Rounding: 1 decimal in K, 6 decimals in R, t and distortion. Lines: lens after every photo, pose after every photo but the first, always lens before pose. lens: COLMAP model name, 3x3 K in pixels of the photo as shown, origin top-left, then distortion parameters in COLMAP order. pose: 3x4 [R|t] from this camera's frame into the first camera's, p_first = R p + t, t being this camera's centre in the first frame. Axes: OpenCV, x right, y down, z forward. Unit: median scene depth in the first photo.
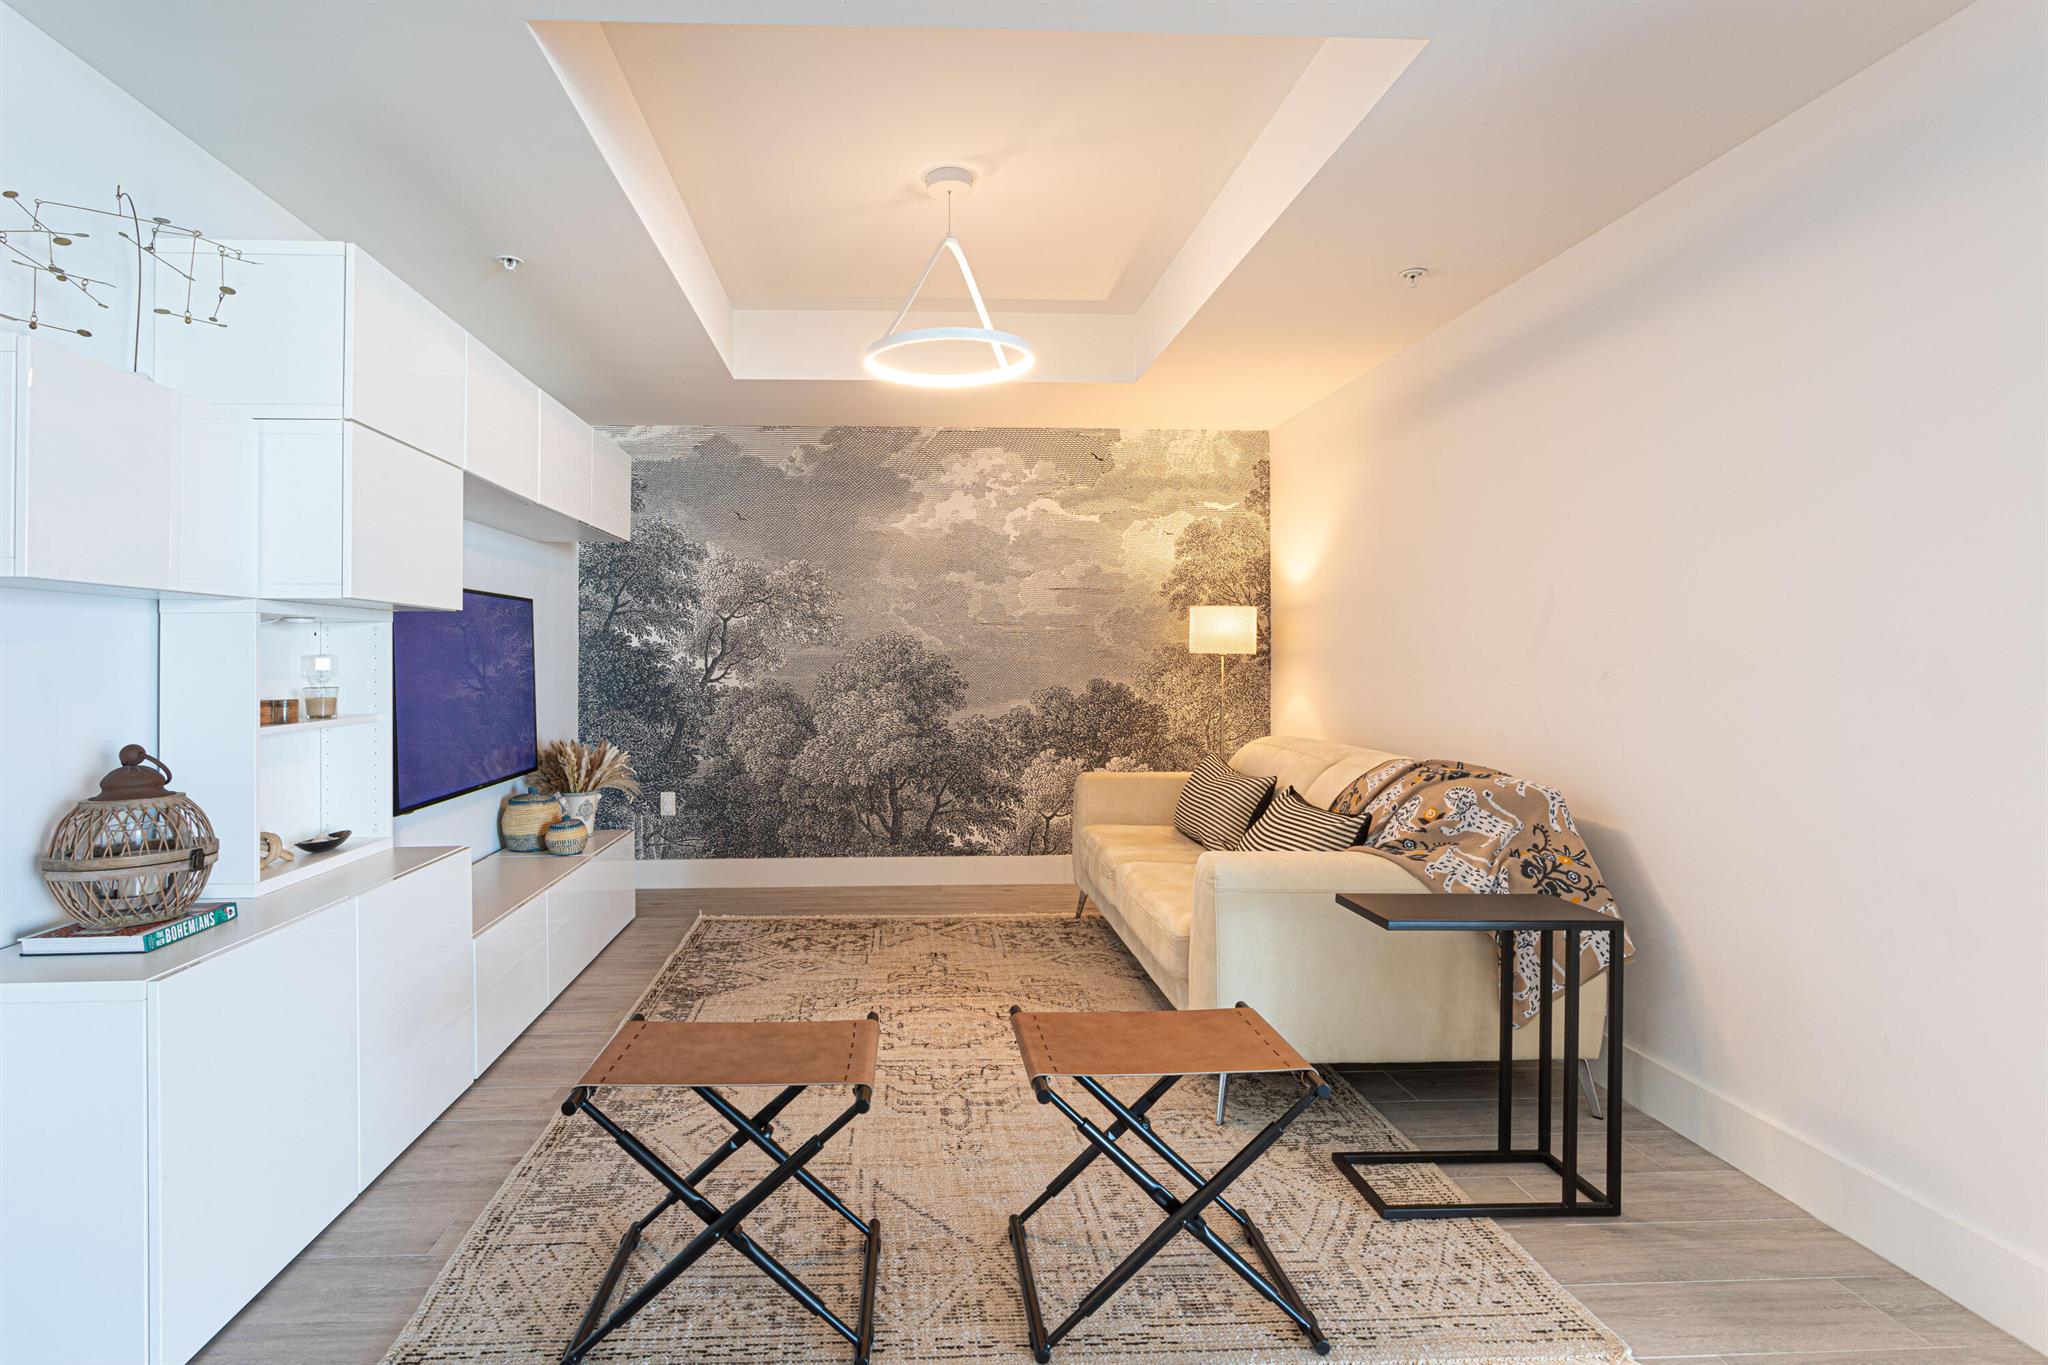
lens RADIAL K [[1055.5, 0, 951.1], [0, 1055.5, 650.0], [0, 0, 1]] dist [-0.021104, 0.011352]
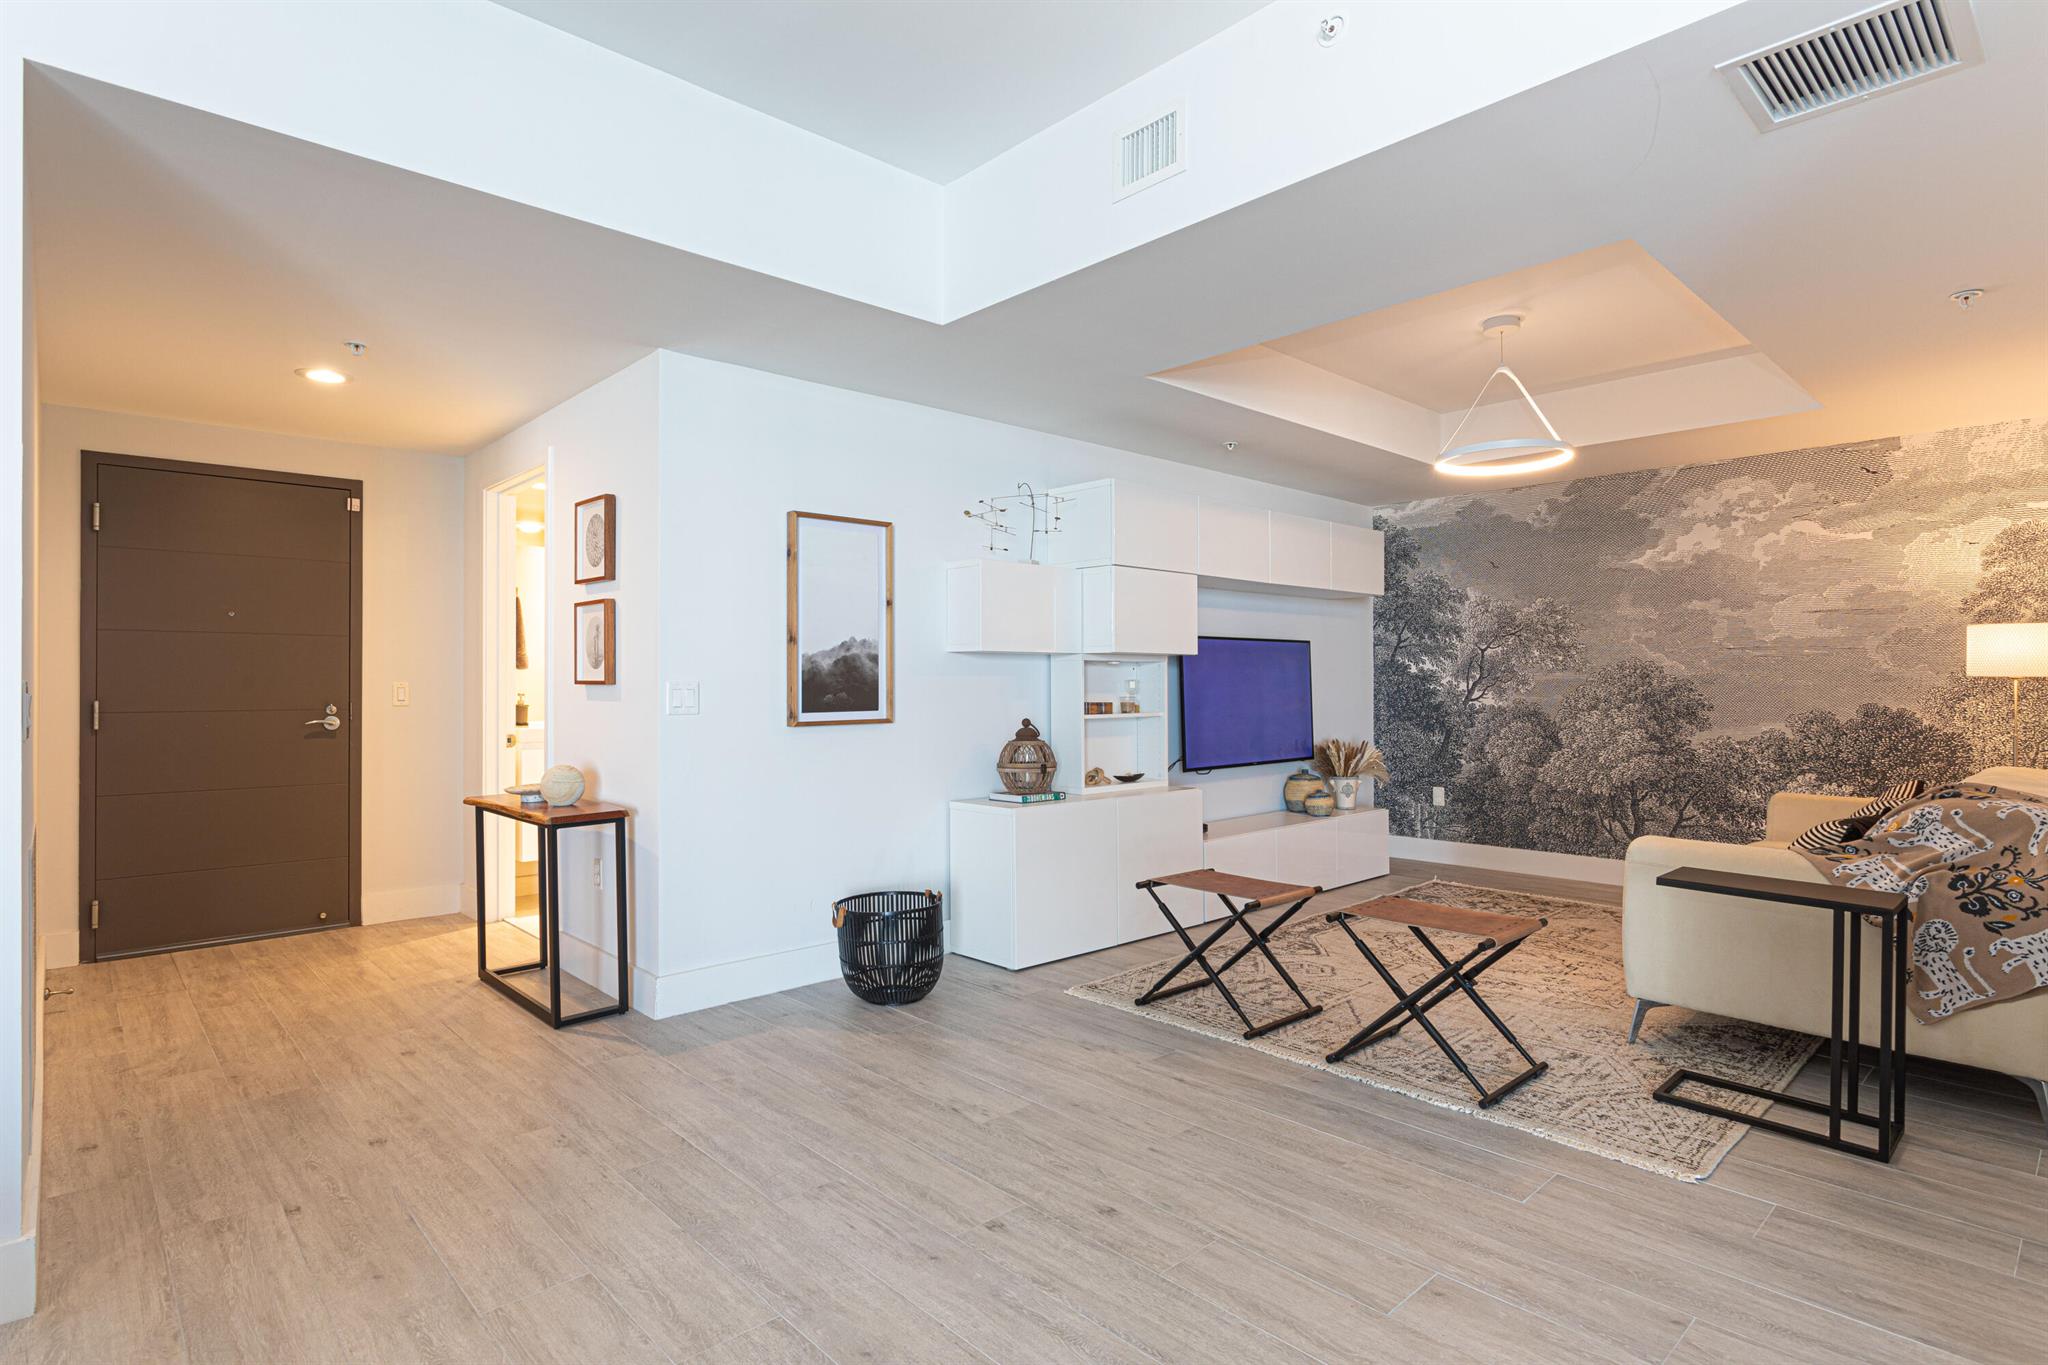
lens RADIAL K [[1055.5, 0, 1032.8], [0, 1055.5, 677.6], [0, 0, 1]] dist [-0.021104, 0.011352]
pose [[0.650760, -0.002803, -0.759278, 0.377161], [0.005845, 0.999982, 0.001319, -0.001613], [0.759261, -0.005296, 0.650765, -0.195877]]
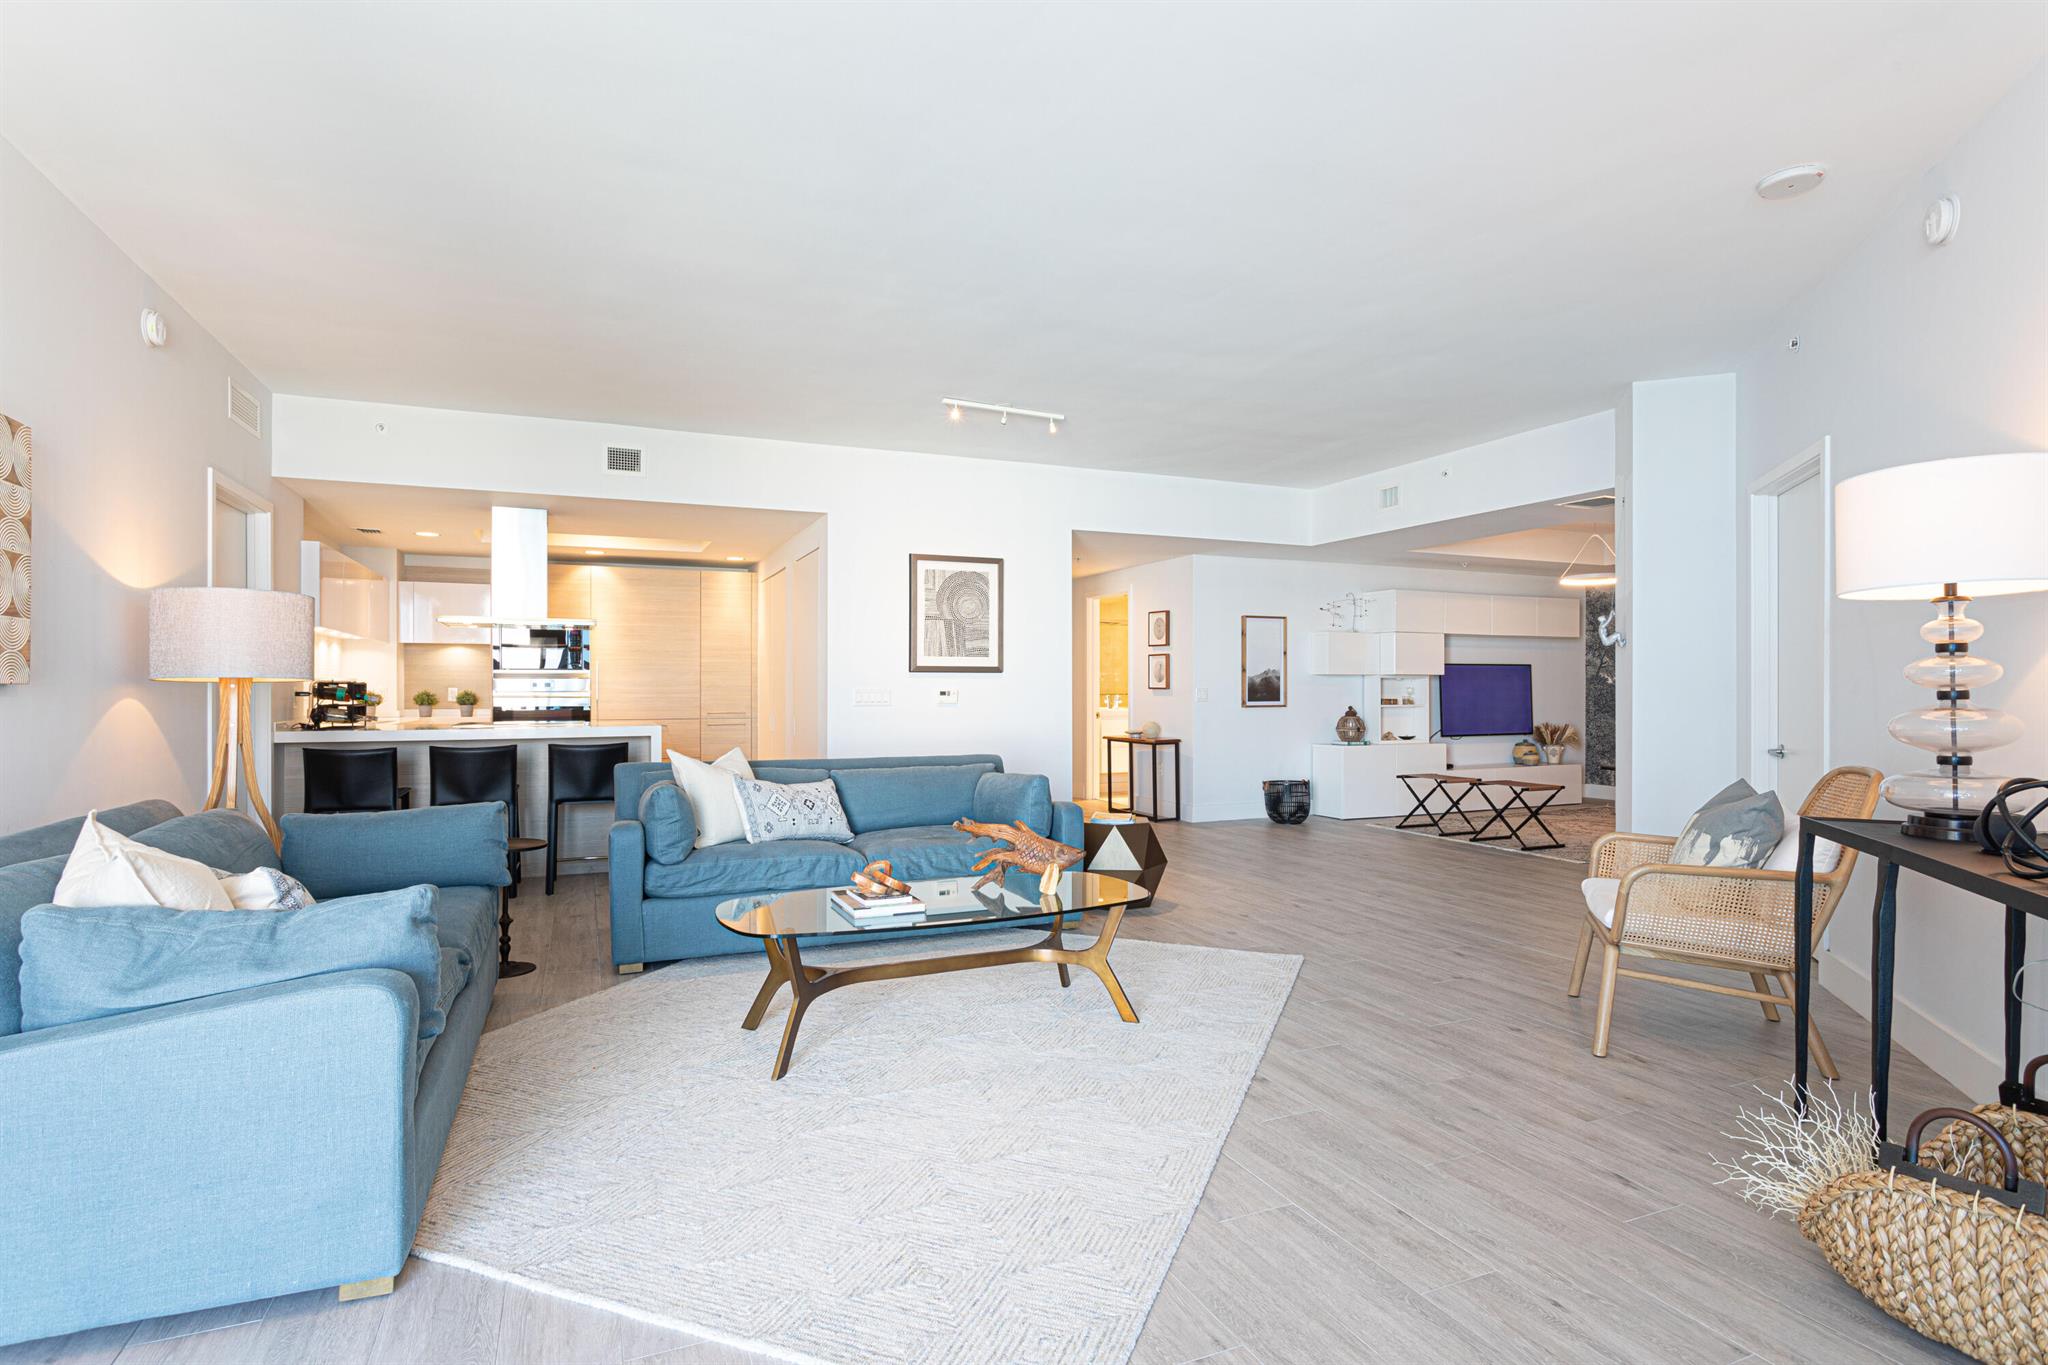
lens RADIAL K [[1055.5, 0, 1014.2], [0, 1055.5, 675.3], [0, 0, 1]] dist [-0.021104, 0.011352]
pose [[0.356531, -0.005539, -0.934267, 1.207693], [0.004253, 0.999982, -0.004305, -0.014350], [0.934274, -0.002438, 0.356548, -0.826639]]
